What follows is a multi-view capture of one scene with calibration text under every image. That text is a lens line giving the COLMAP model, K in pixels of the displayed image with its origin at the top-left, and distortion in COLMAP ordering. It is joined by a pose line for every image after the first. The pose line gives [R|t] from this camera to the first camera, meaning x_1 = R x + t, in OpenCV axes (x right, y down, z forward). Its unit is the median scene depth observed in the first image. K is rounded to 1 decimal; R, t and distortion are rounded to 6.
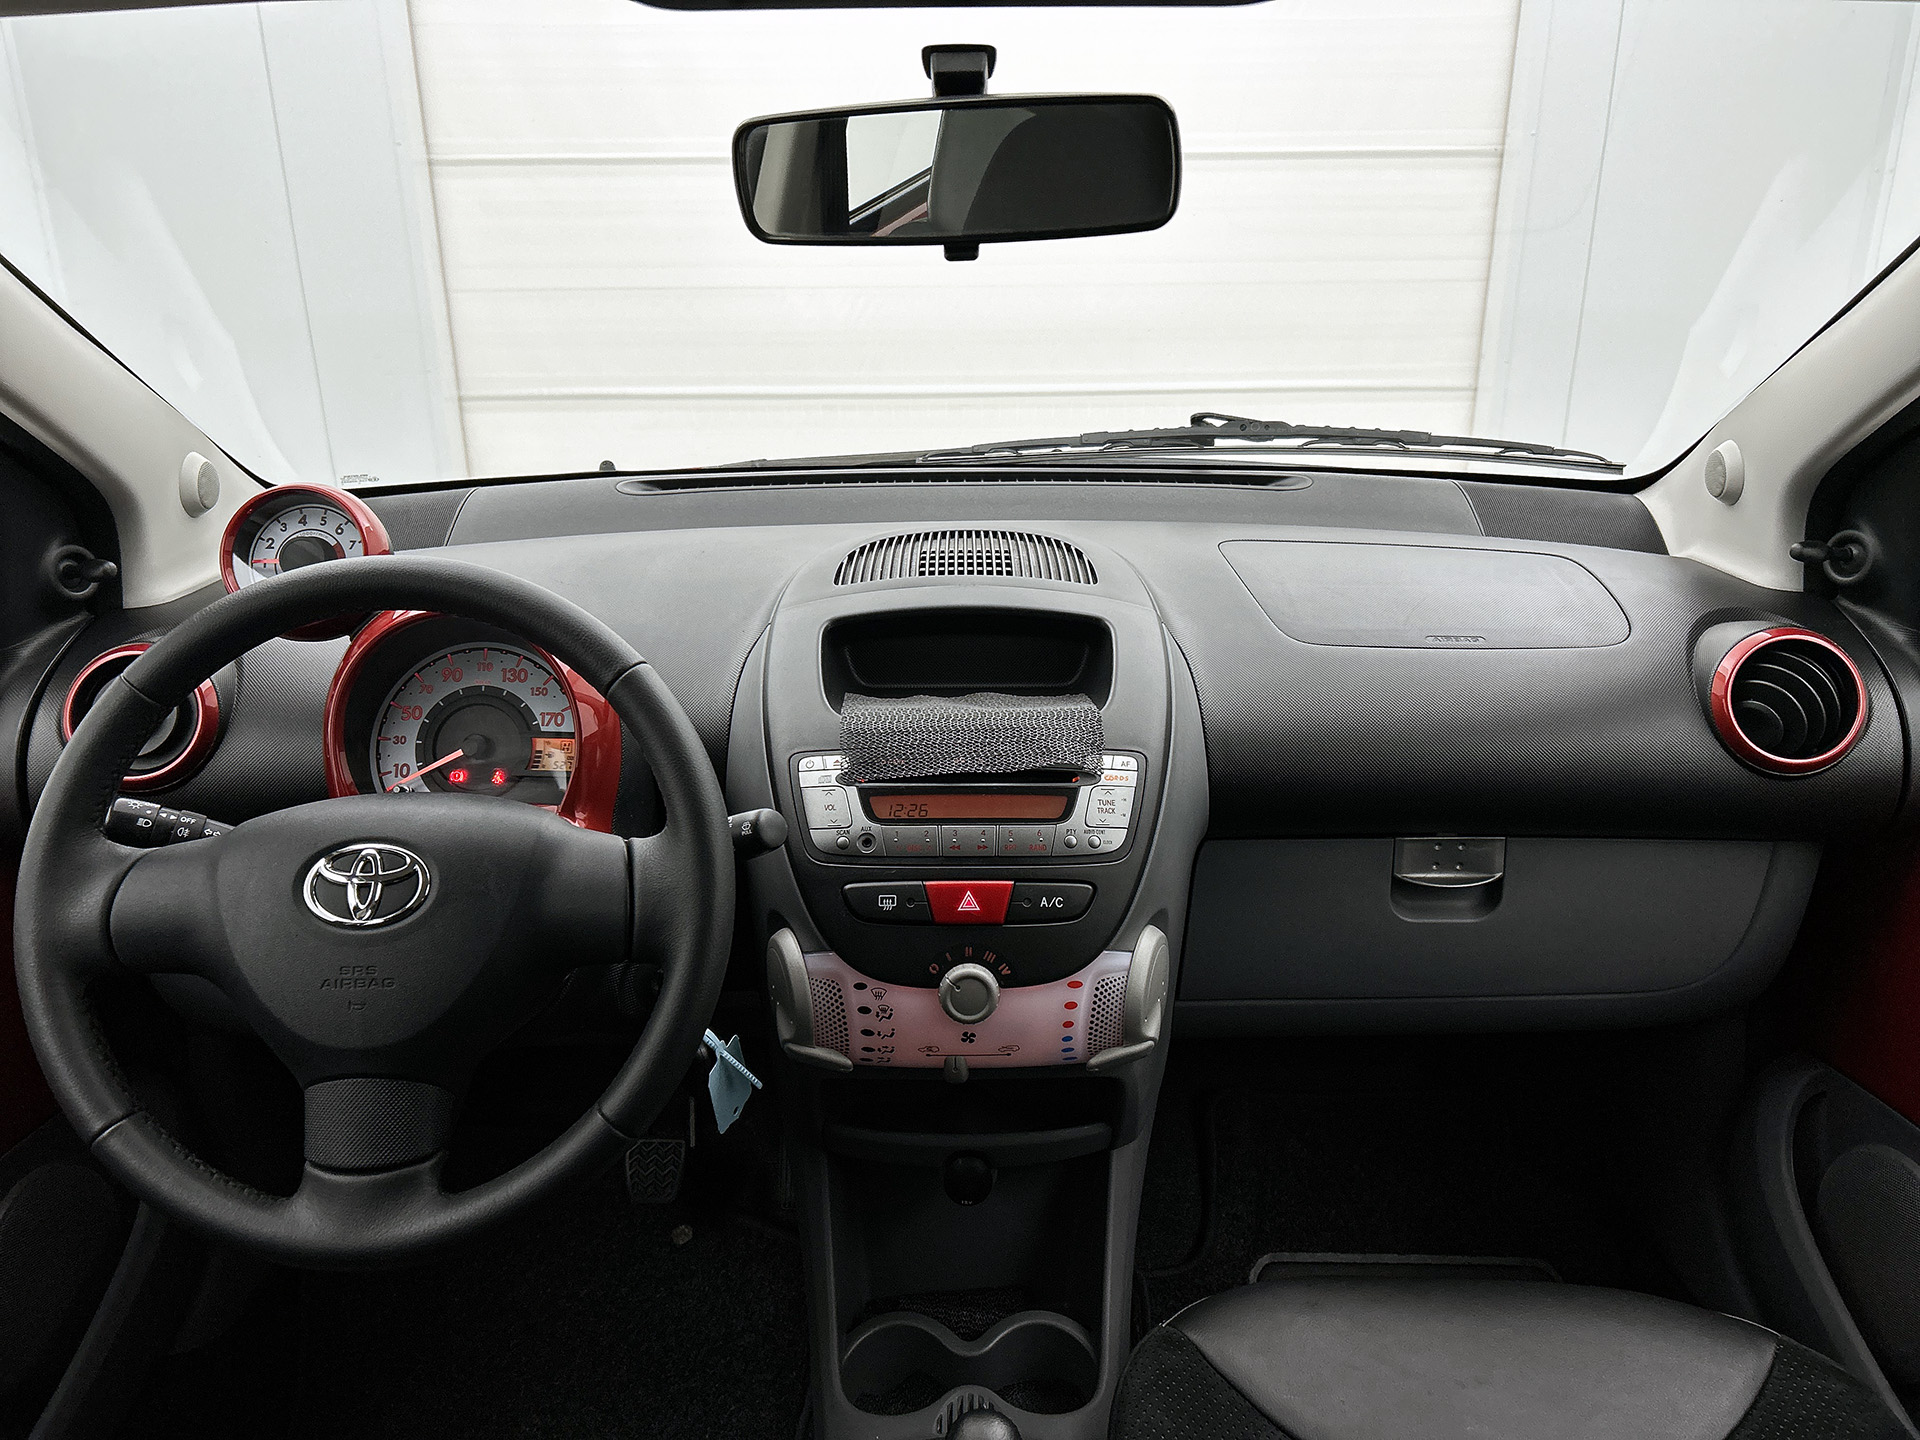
lens RADIAL K [[1444.1, 0, 967.1], [0, 1444.1, 713.3], [0, 0, 1]] dist [0.027142, -0.011260]
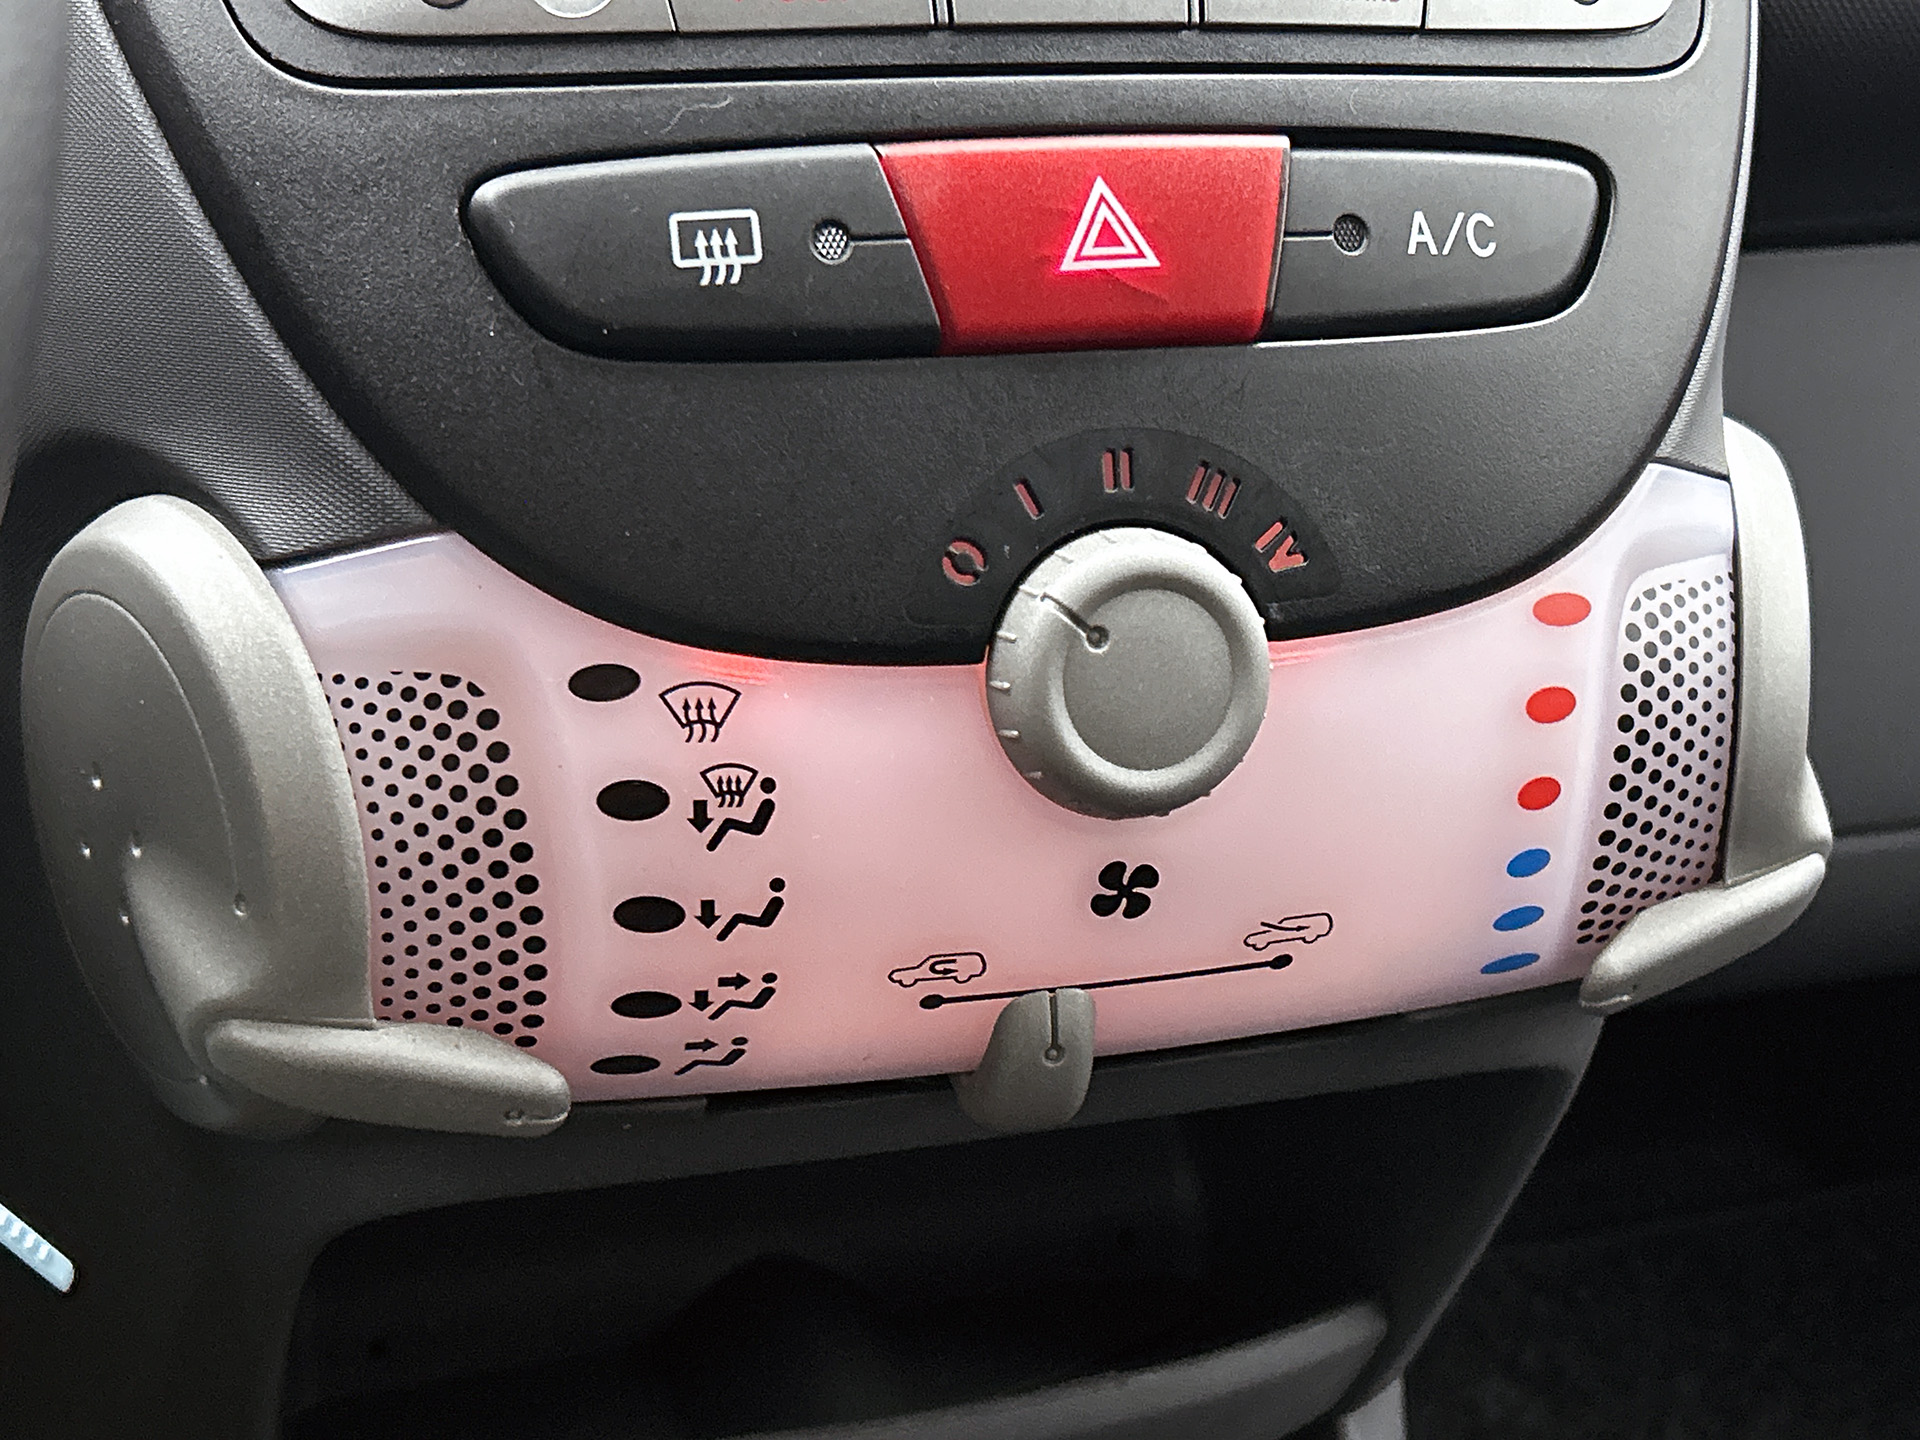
lens RADIAL K [[2866.5, 0, 949.8], [0, 2866.5, 706.7], [0, 0, 1]] dist [0.107500, 0.000000]
pose [[0.954820, -0.071894, 0.288358, -0.140613], [0.068835, 0.997412, 0.020749, 0.184039], [-0.289104, 0.000038, 0.957298, 0.595885]]
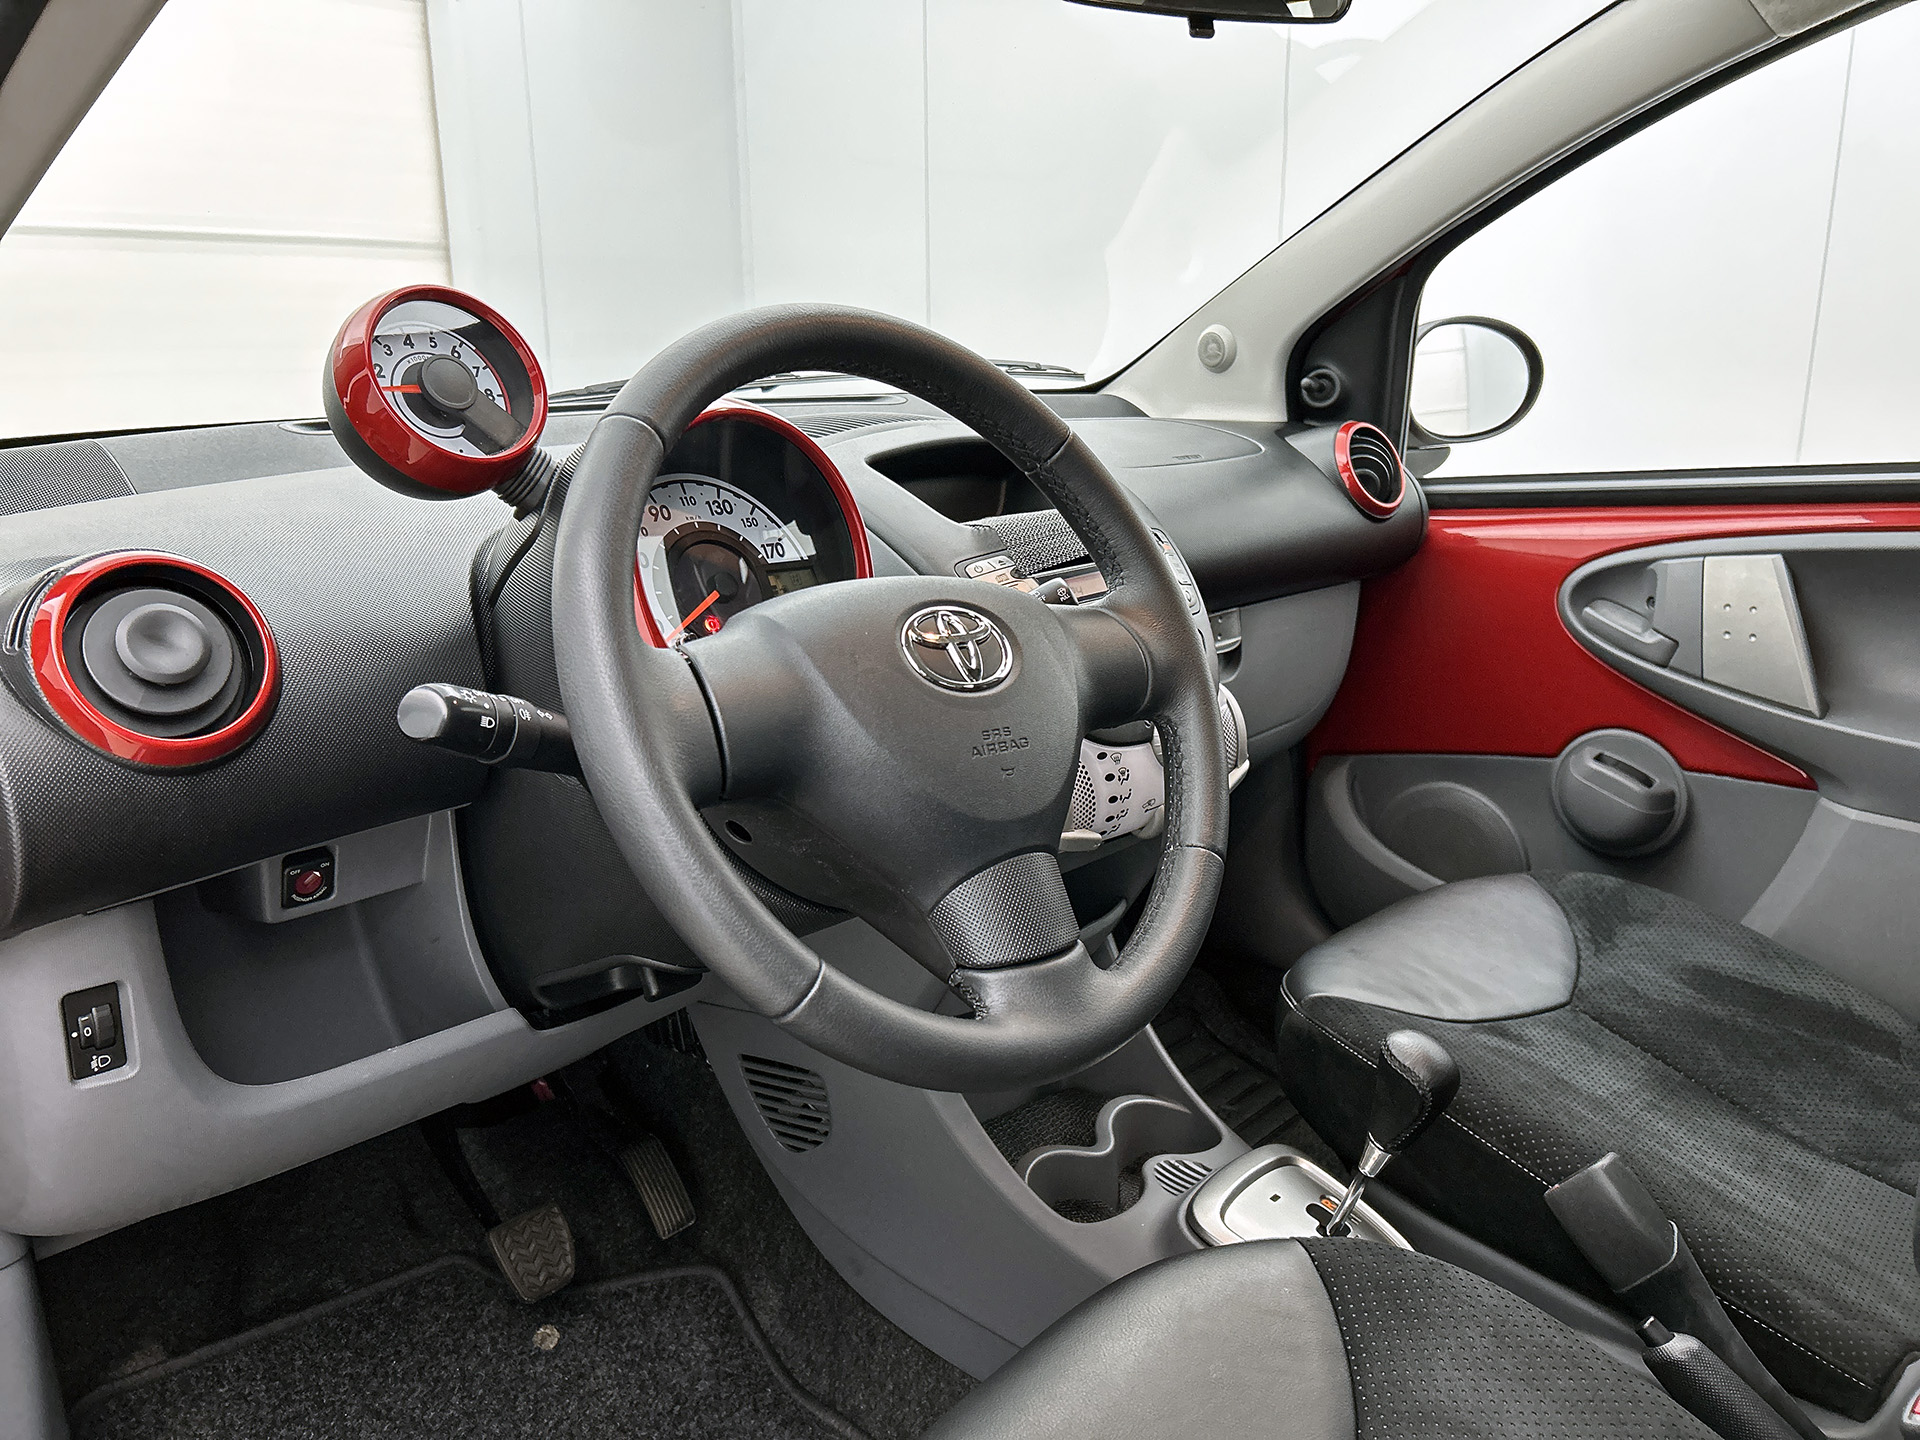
lens RADIAL K [[1444.1, 0, 954.1], [0, 1444.1, 721.3], [0, 0, 1]] dist [0.027142, -0.011260]
pose [[0.686330, -0.190643, 0.701859, -0.853783], [0.262161, 0.965007, 0.005760, 0.128902], [-0.678397, 0.180047, 0.712292, 0.324494]]
